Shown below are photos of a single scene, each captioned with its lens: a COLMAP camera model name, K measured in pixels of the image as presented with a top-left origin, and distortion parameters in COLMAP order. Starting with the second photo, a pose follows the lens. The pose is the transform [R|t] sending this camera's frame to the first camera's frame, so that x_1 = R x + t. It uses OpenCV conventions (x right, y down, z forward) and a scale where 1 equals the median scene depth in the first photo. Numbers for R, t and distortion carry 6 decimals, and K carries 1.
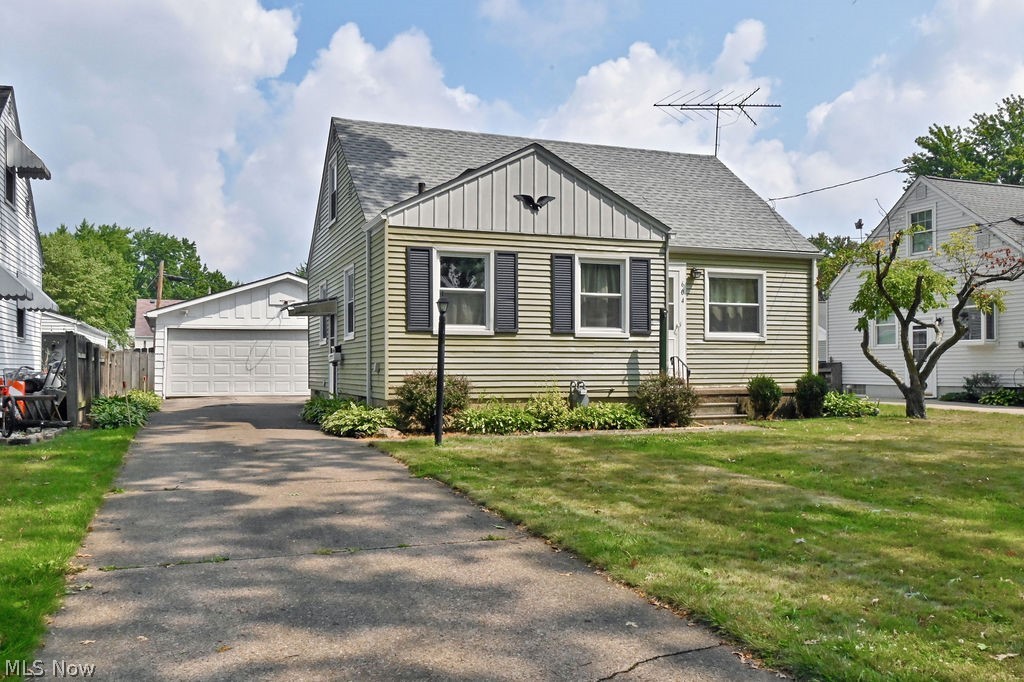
lens RADIAL K [[882.7, 0, 512.0], [0, 882.7, 341.0], [0, 0, 1]] dist [-0.006396, -0.000883]
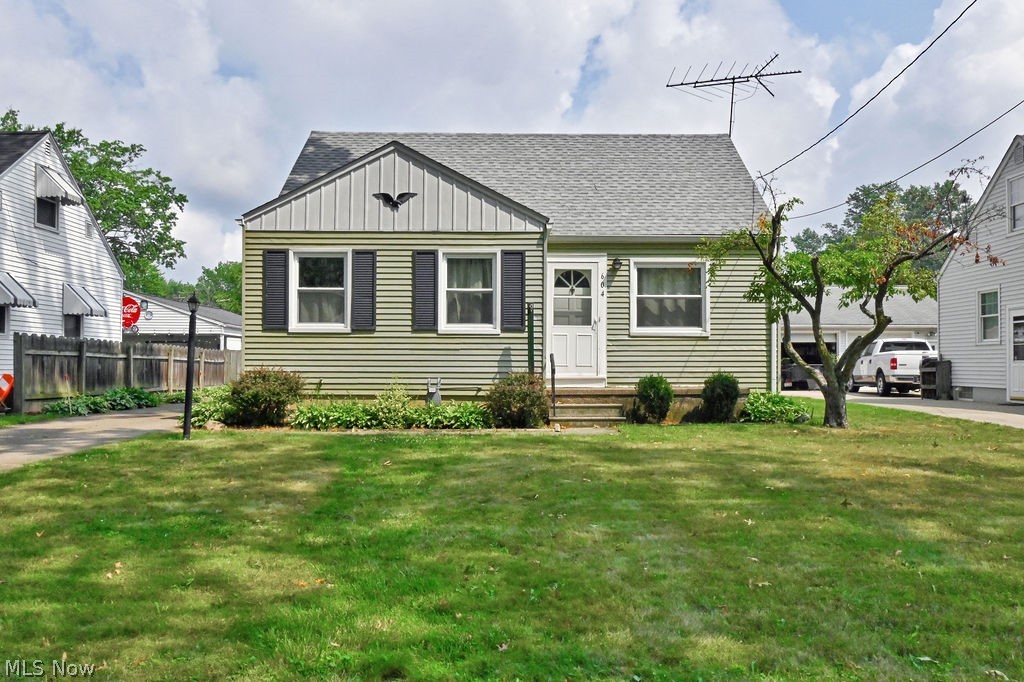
lens RADIAL K [[852.2, 0, 512.0], [0, 852.2, 341.0], [0, 0, 1]] dist [-0.005669, -0.001981]
pose [[0.936490, -0.005746, -0.350647, 0.471893], [0.006354, 0.999980, 0.000581, 0.003458], [0.350636, -0.002772, 0.936508, 0.135729]]
